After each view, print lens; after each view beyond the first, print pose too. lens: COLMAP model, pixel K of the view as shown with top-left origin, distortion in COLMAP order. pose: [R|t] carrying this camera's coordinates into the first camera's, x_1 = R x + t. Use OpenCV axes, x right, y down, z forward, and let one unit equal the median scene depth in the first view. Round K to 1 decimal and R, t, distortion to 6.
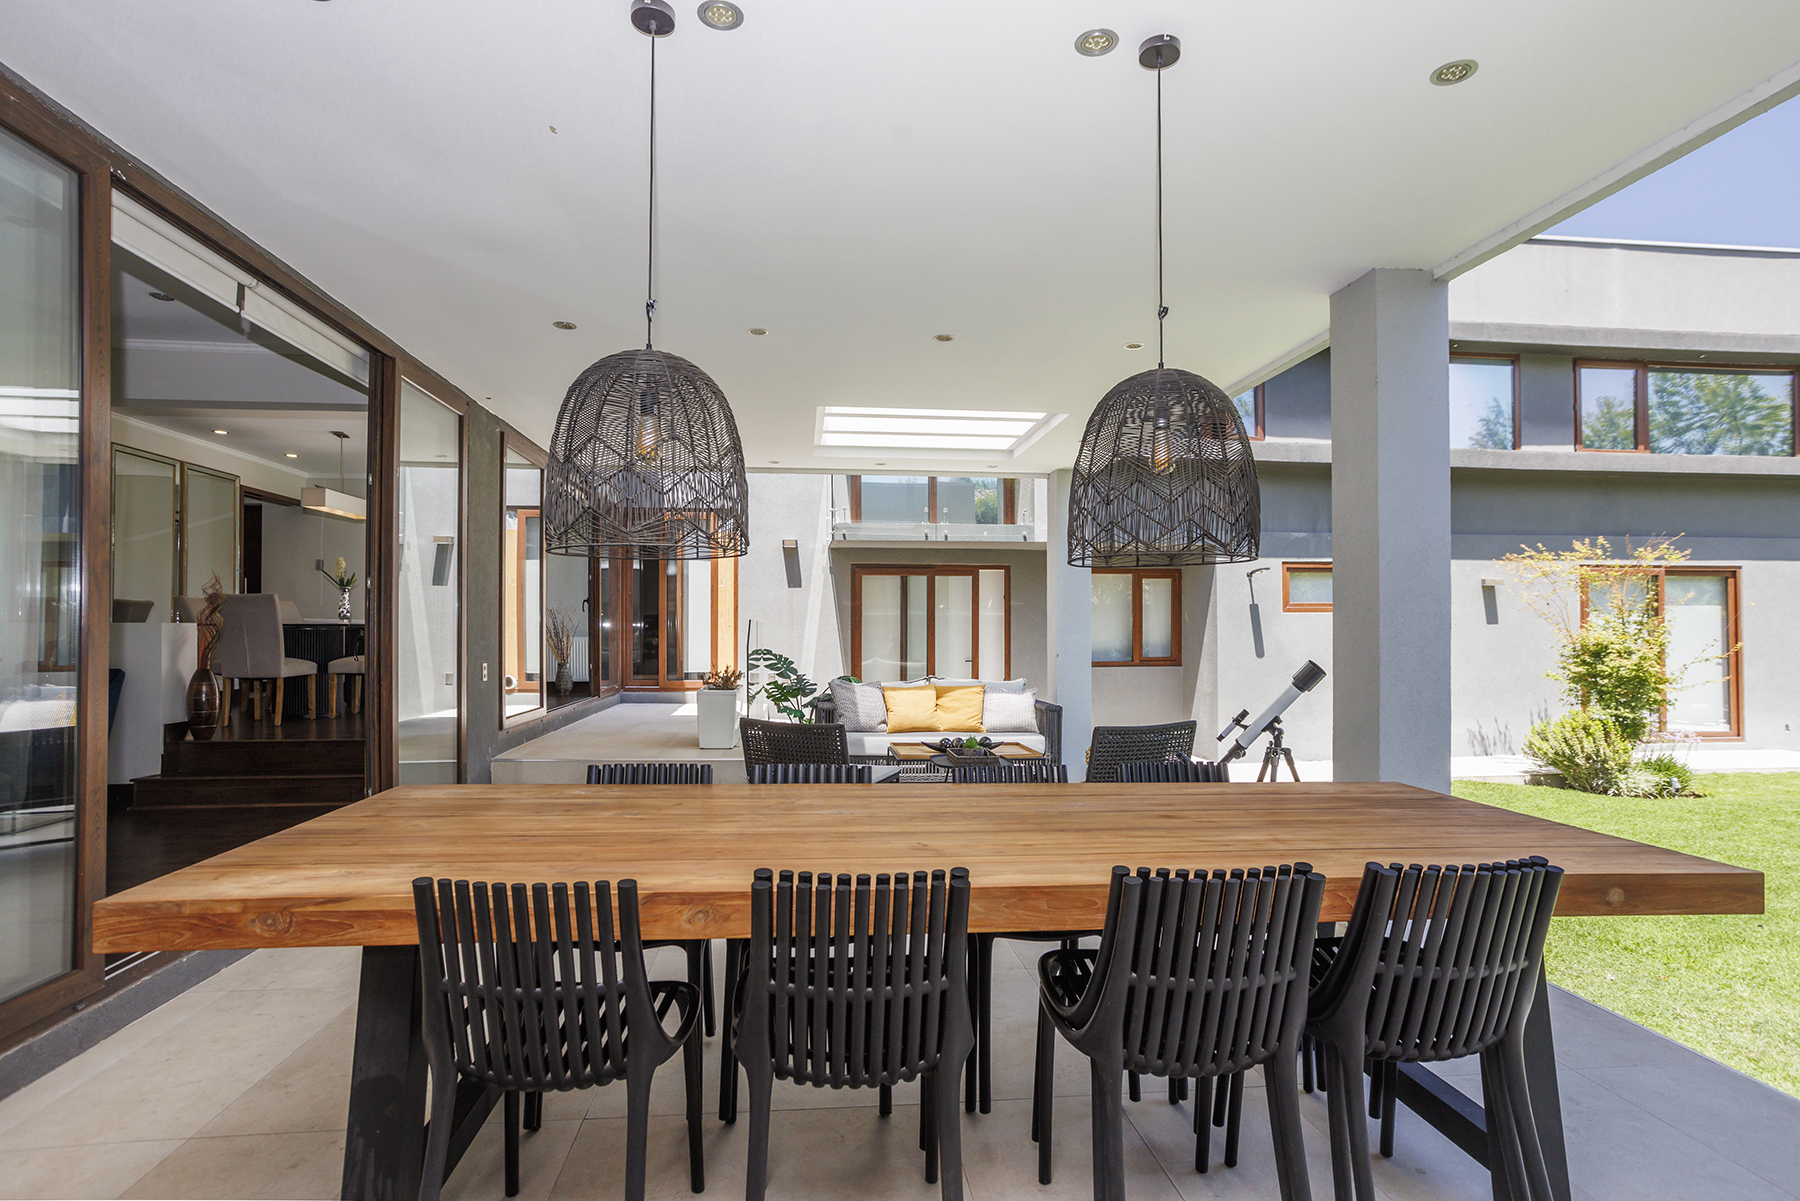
lens RADIAL K [[870.2, 0, 892.0], [0, 870.2, 618.4], [0, 0, 1]] dist [-0.033989, 0.008662]
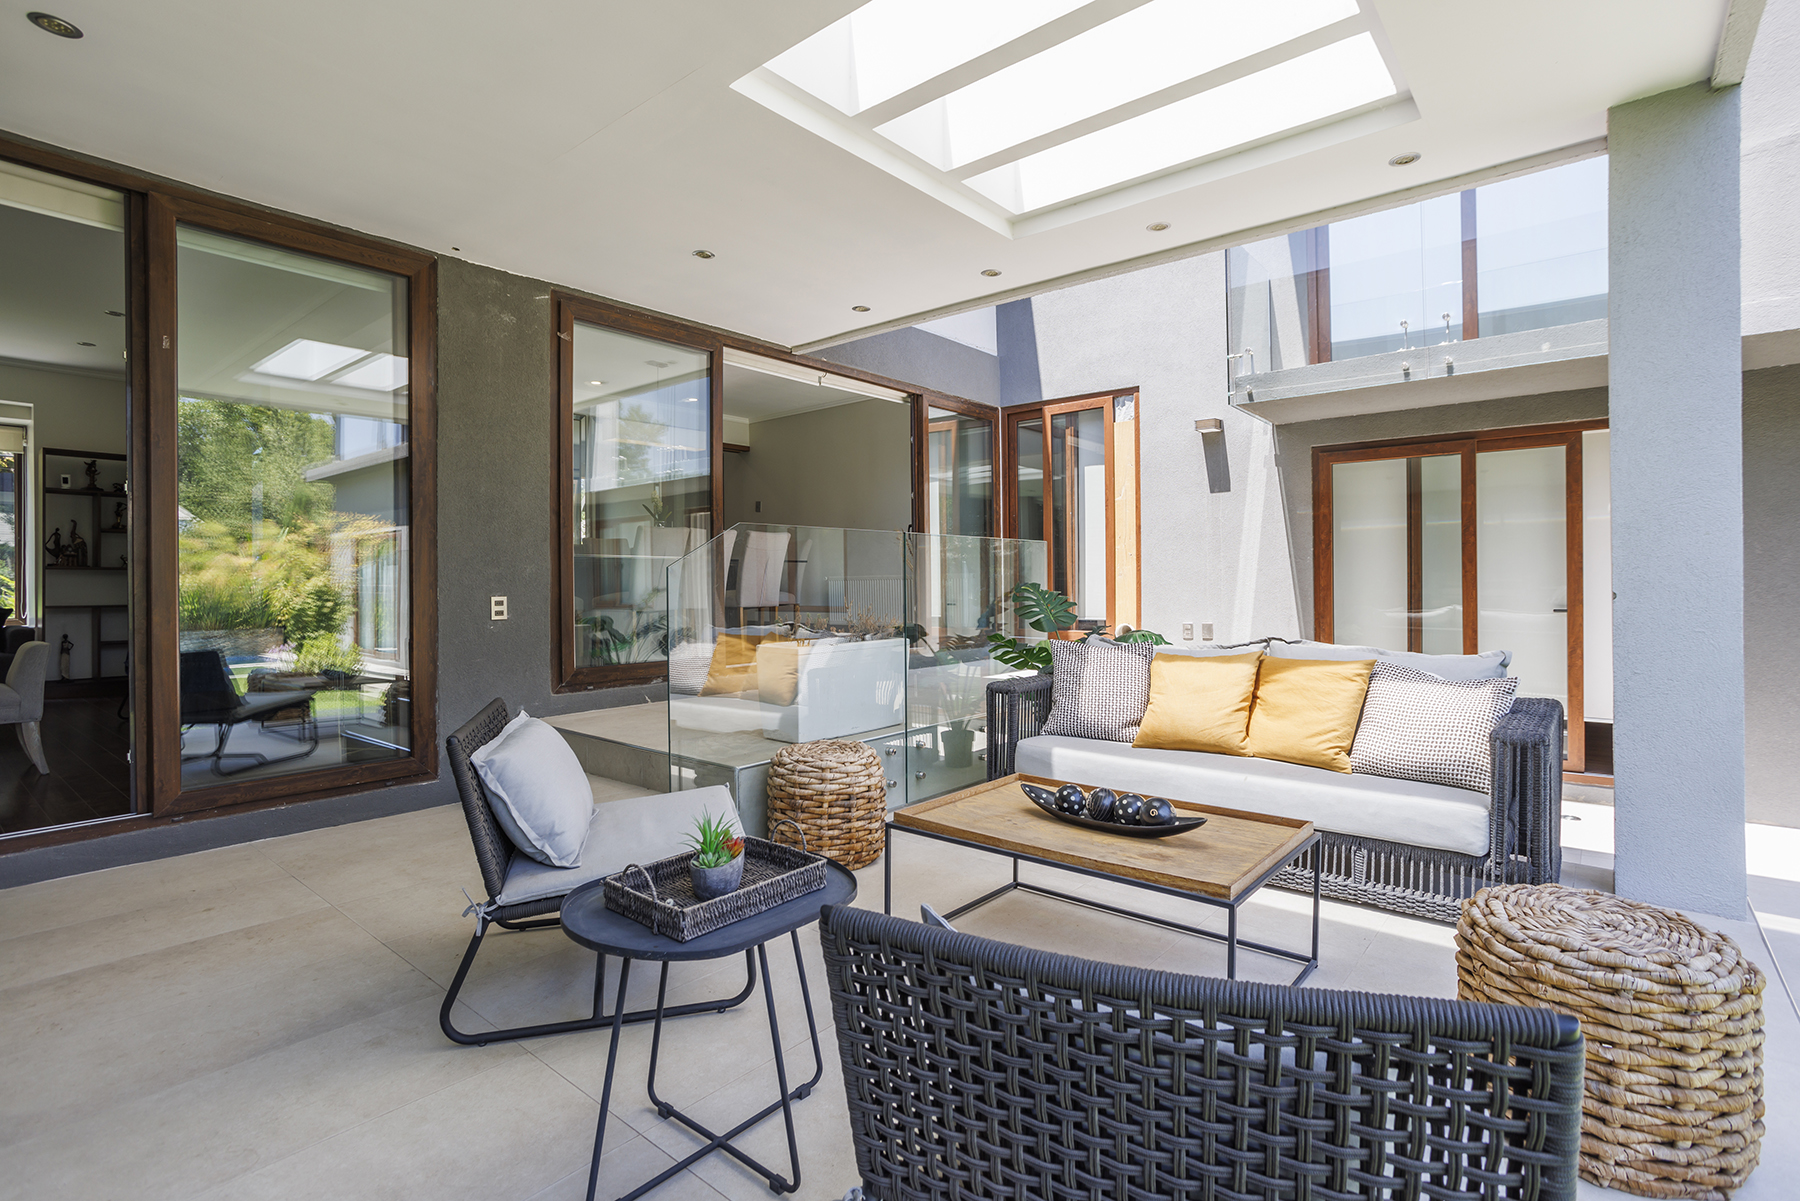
lens RADIAL K [[870.2, 0, 897.0], [0, 870.2, 582.8], [0, 0, 1]] dist [-0.033989, 0.008662]
pose [[0.700706, -0.003750, -0.713440, 0.178491], [0.017310, 0.999781, 0.011746, 0.019589], [0.713240, -0.020580, 0.700618, 0.373967]]
